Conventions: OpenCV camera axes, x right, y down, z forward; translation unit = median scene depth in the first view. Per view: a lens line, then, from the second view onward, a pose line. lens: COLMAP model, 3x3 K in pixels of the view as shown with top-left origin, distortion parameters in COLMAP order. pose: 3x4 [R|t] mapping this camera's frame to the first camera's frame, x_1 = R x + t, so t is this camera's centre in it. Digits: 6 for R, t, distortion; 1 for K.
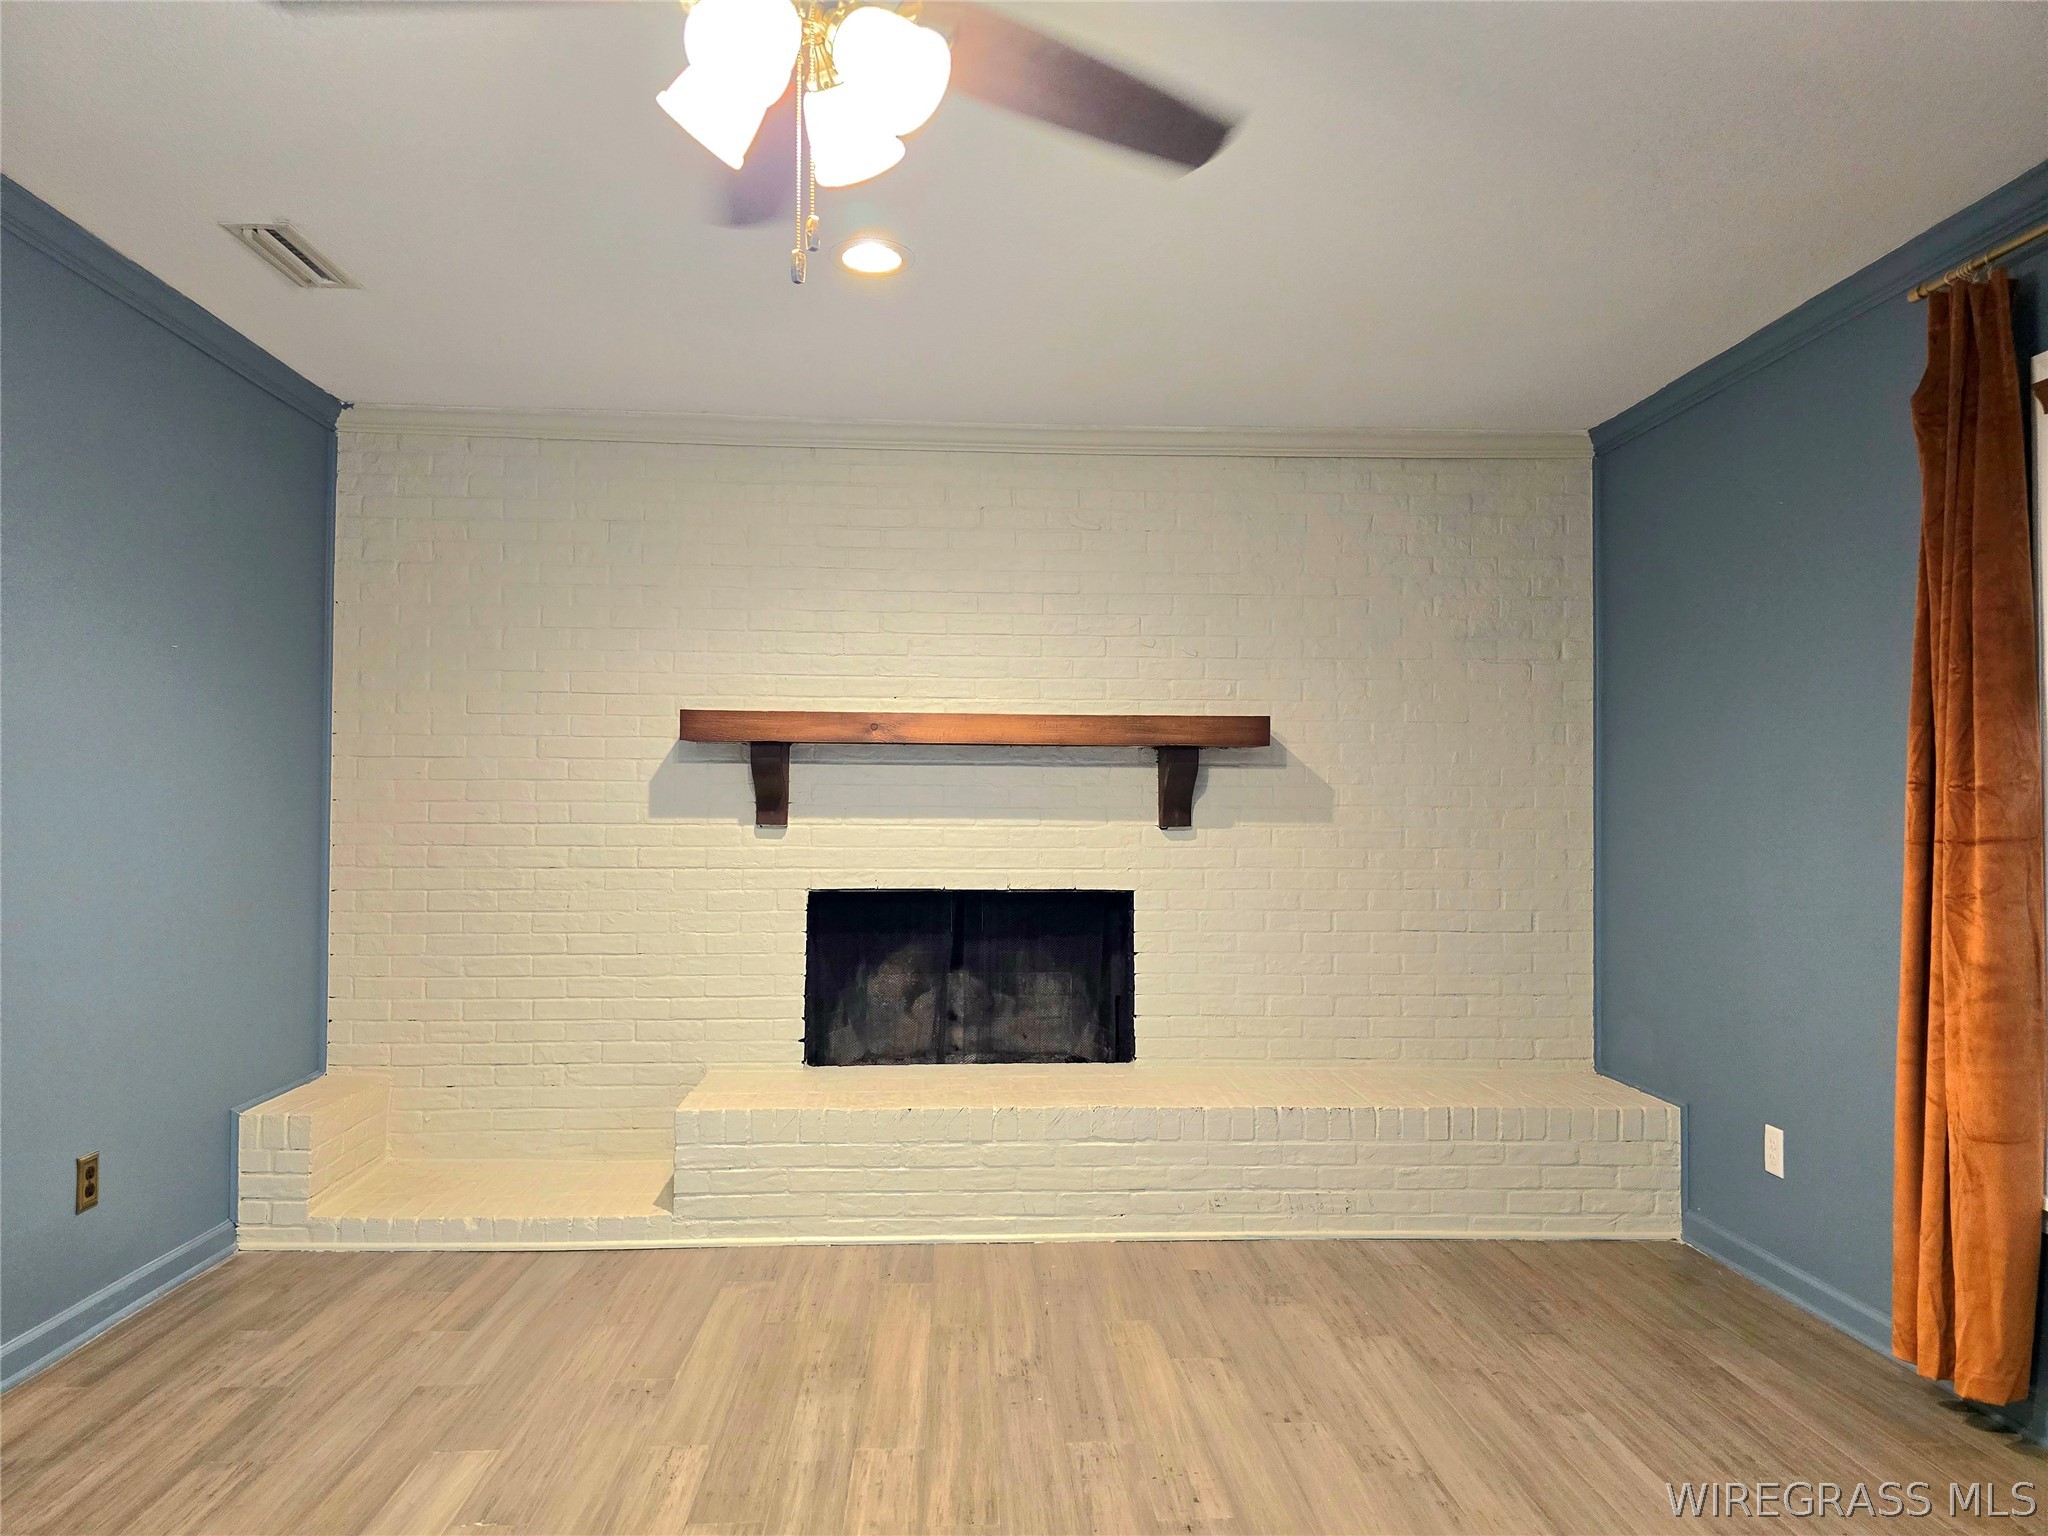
lens RADIAL K [[1380.2, 0, 1024.0], [0, 1380.2, 768.0], [0, 0, 1]] dist [0.114861, -0.001001]
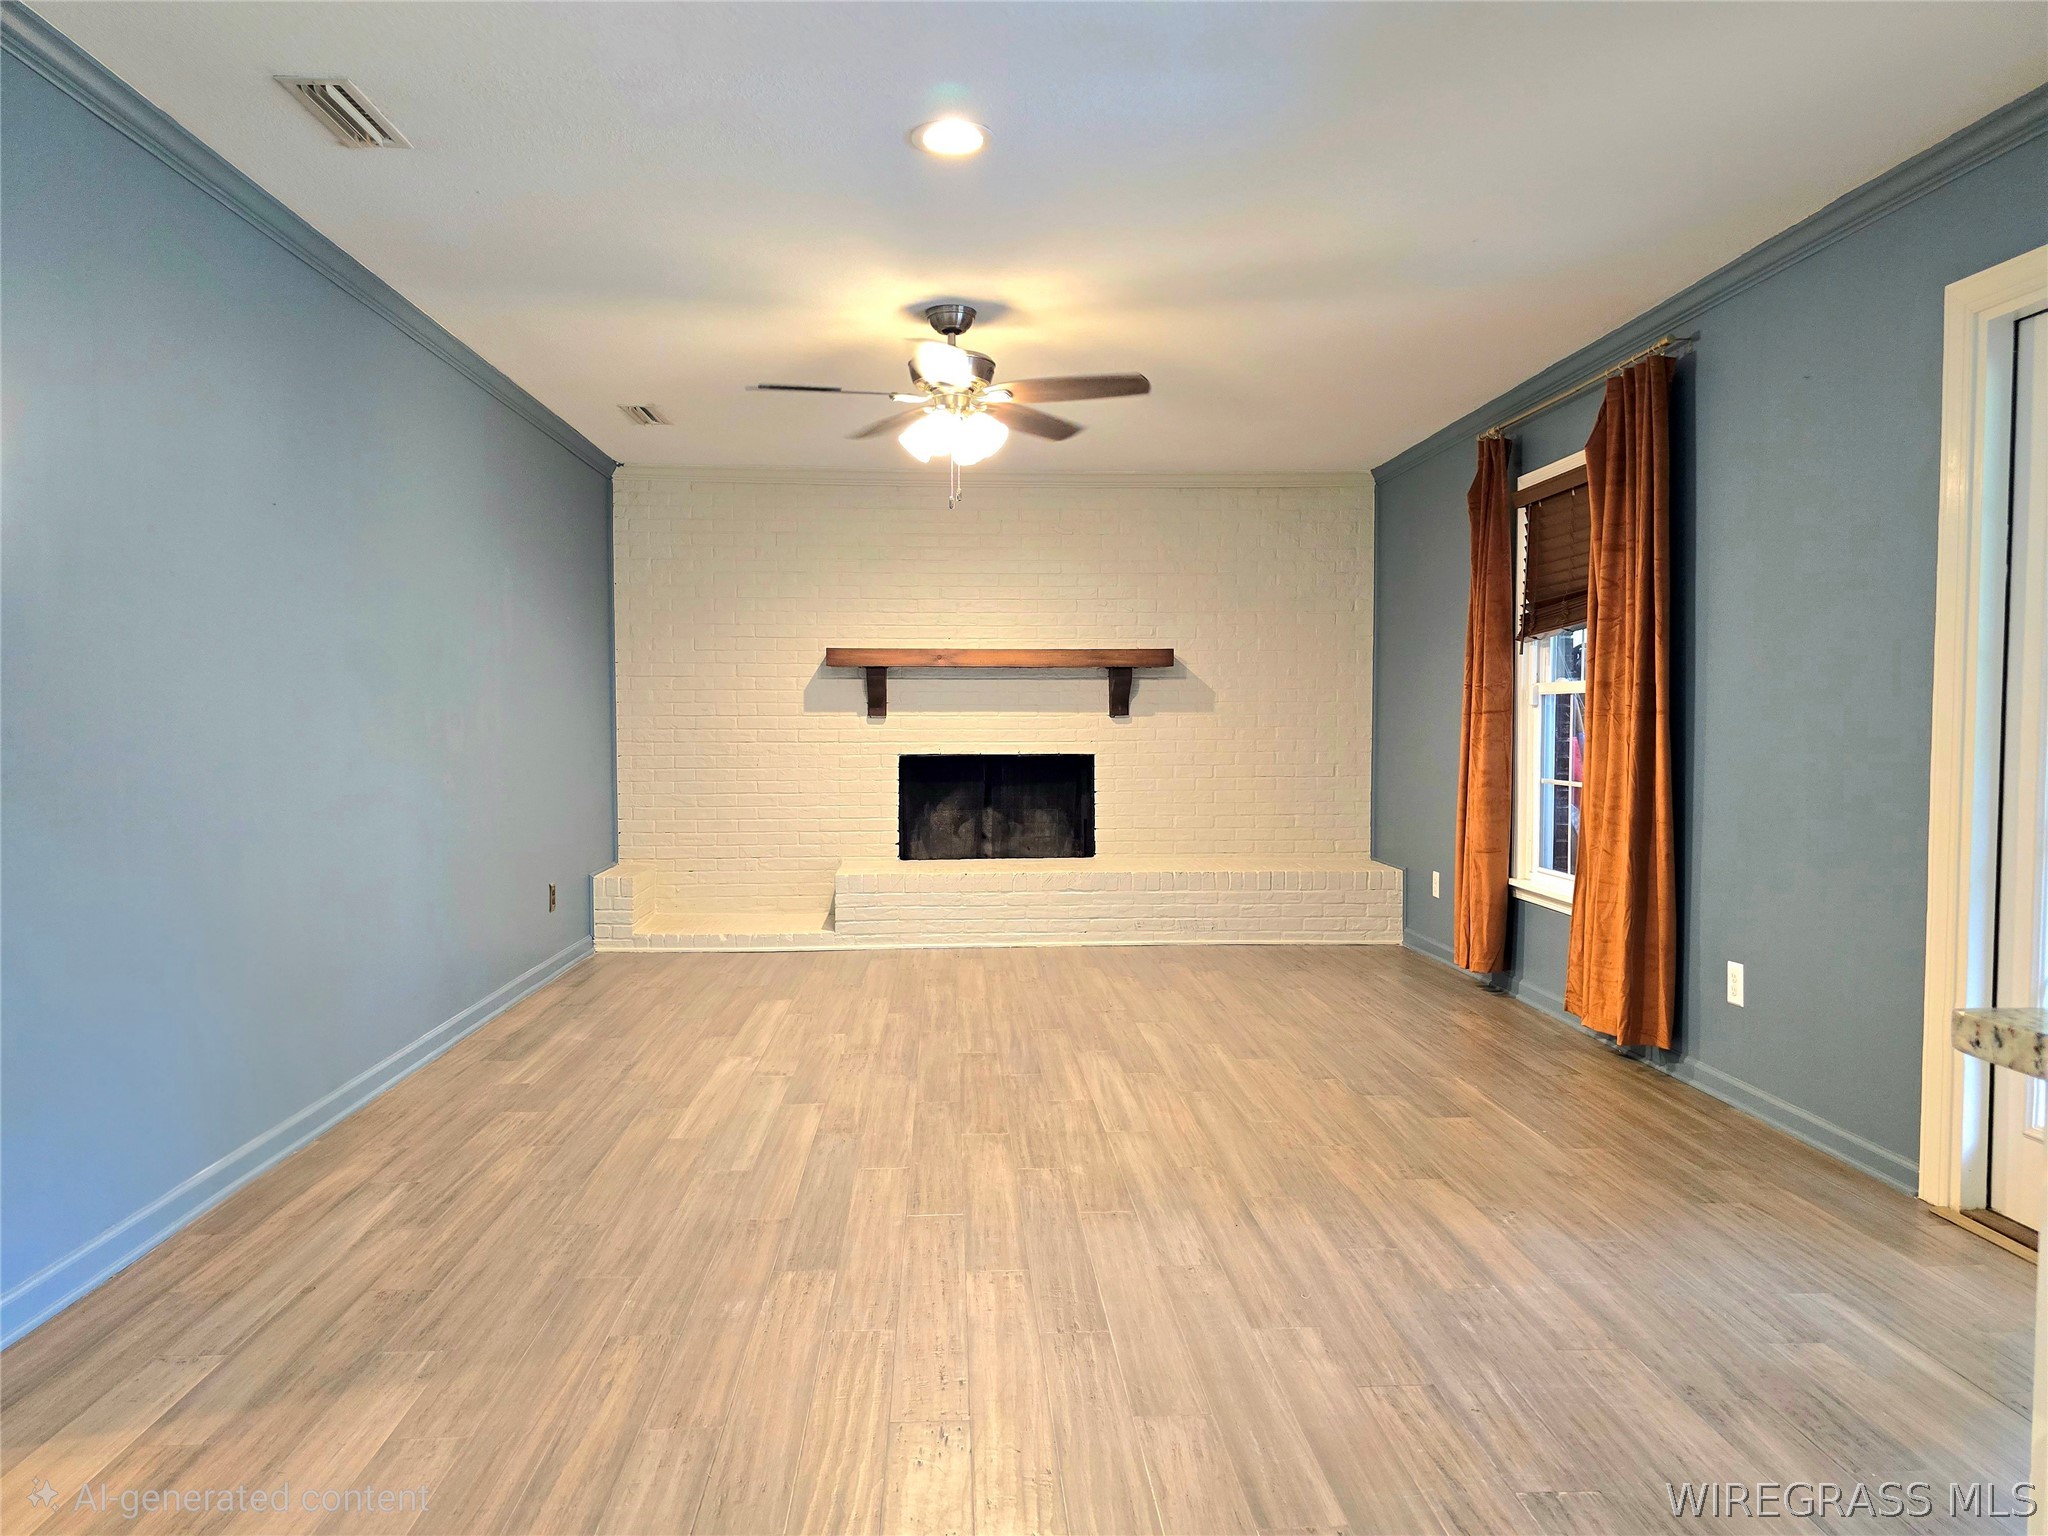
lens RADIAL K [[1380.2, 0, 1024.0], [0, 1380.2, 768.0], [0, 0, 1]] dist [0.114861, -0.001001]
pose [[0.999946, -0.008844, 0.005426, -0.014522], [0.008460, 0.997708, 0.067136, -0.007087], [-0.006007, -0.067086, 0.997729, -0.668828]]
